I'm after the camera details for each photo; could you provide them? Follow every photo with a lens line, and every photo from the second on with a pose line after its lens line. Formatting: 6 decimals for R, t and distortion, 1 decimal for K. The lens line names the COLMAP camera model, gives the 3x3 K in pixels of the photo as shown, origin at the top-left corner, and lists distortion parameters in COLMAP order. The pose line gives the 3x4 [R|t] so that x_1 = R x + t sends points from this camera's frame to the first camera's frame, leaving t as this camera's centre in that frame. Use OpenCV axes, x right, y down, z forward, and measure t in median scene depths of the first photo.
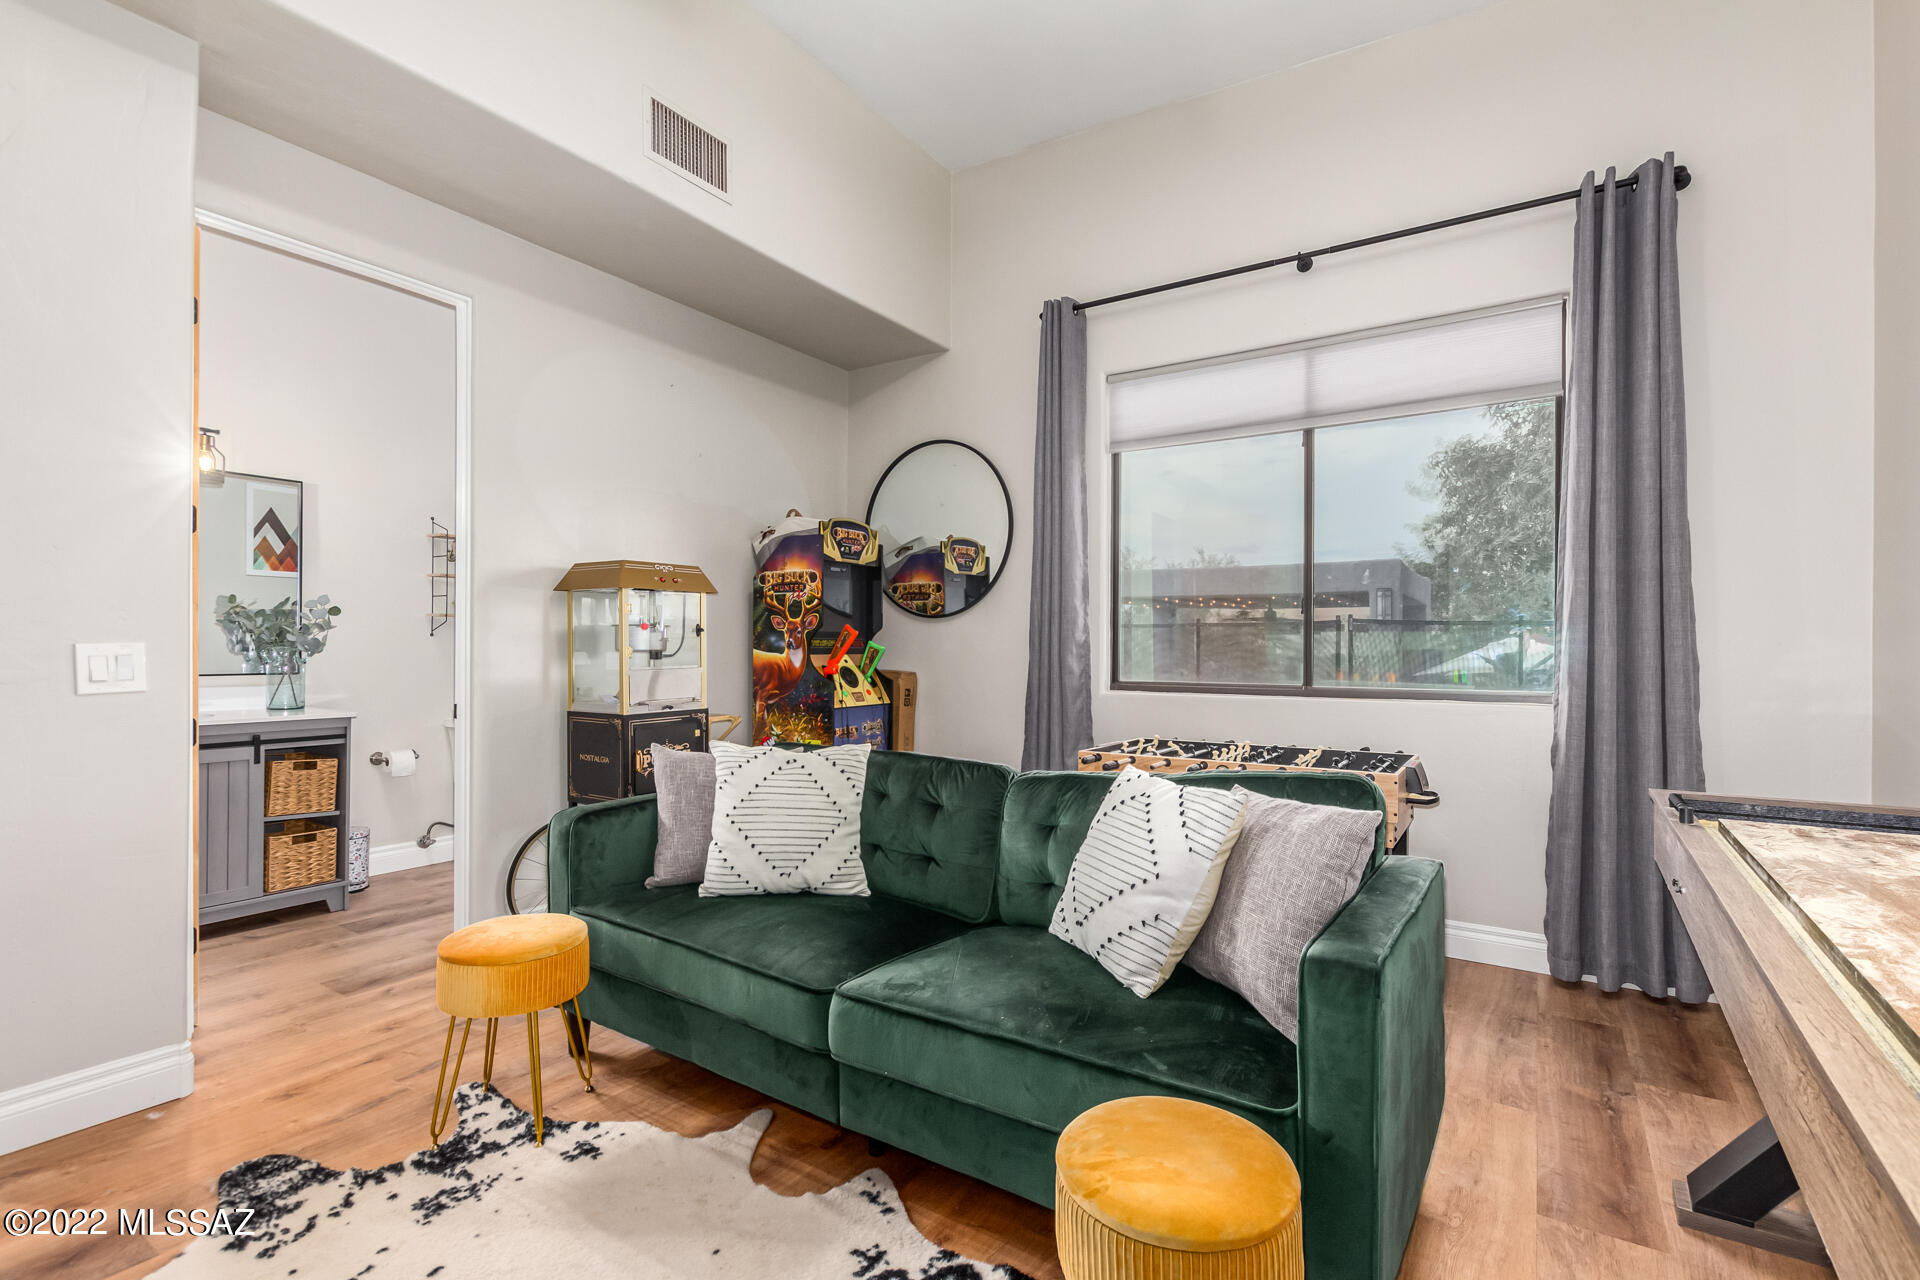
lens RADIAL K [[880.5, 0, 959.5], [0, 880.5, 643.3], [0, 0, 1]] dist [0.002184, -0.000350]
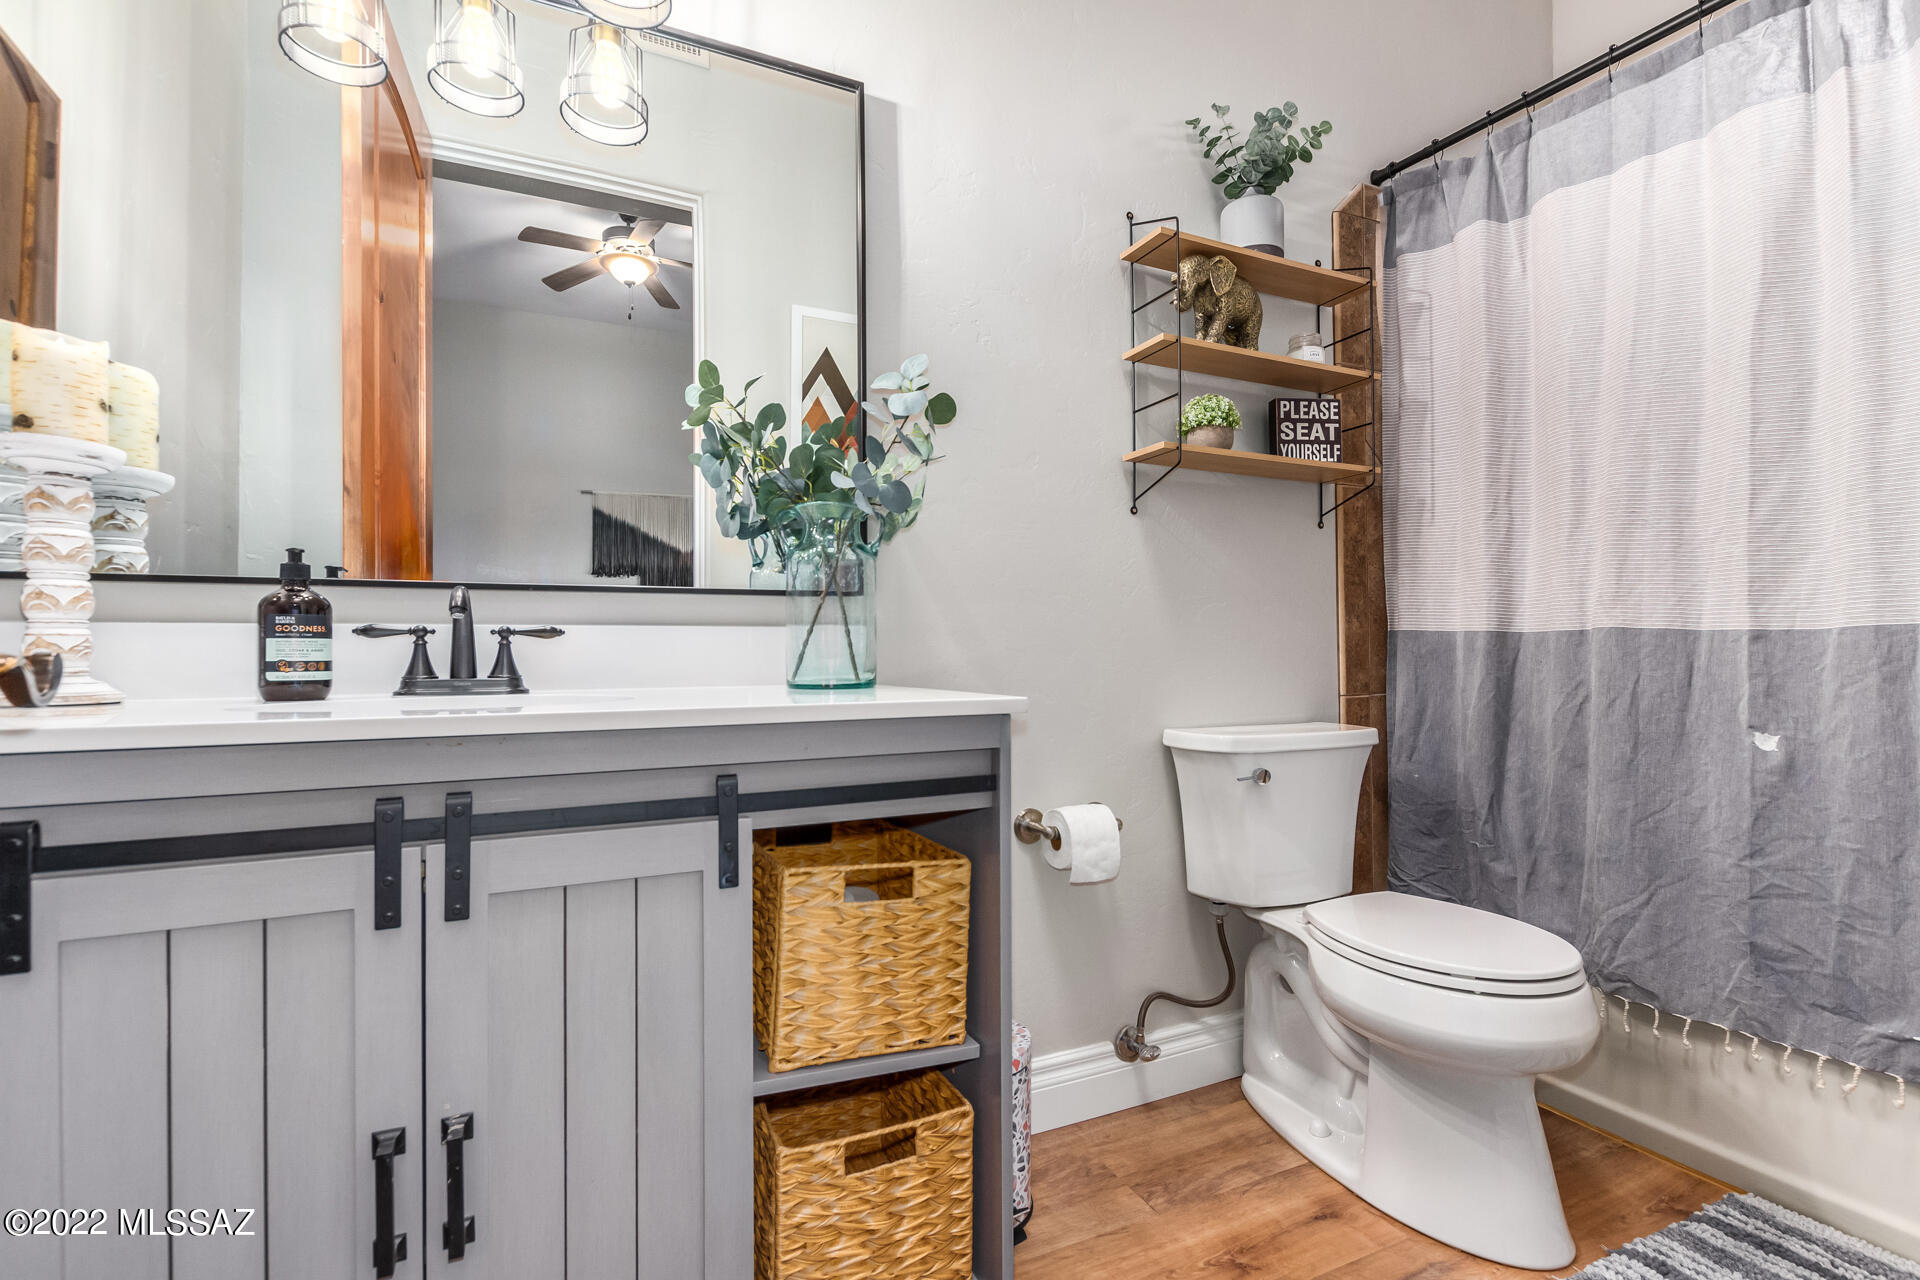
lens RADIAL K [[880.5, 0, 959.5], [0, 880.5, 643.3], [0, 0, 1]] dist [0.002184, -0.000350]
pose [[0.854481, -0.020182, -0.519090, -0.564444], [0.013813, 0.999774, -0.016132, 0.065875], [0.519299, 0.006614, 0.854567, 0.761001]]
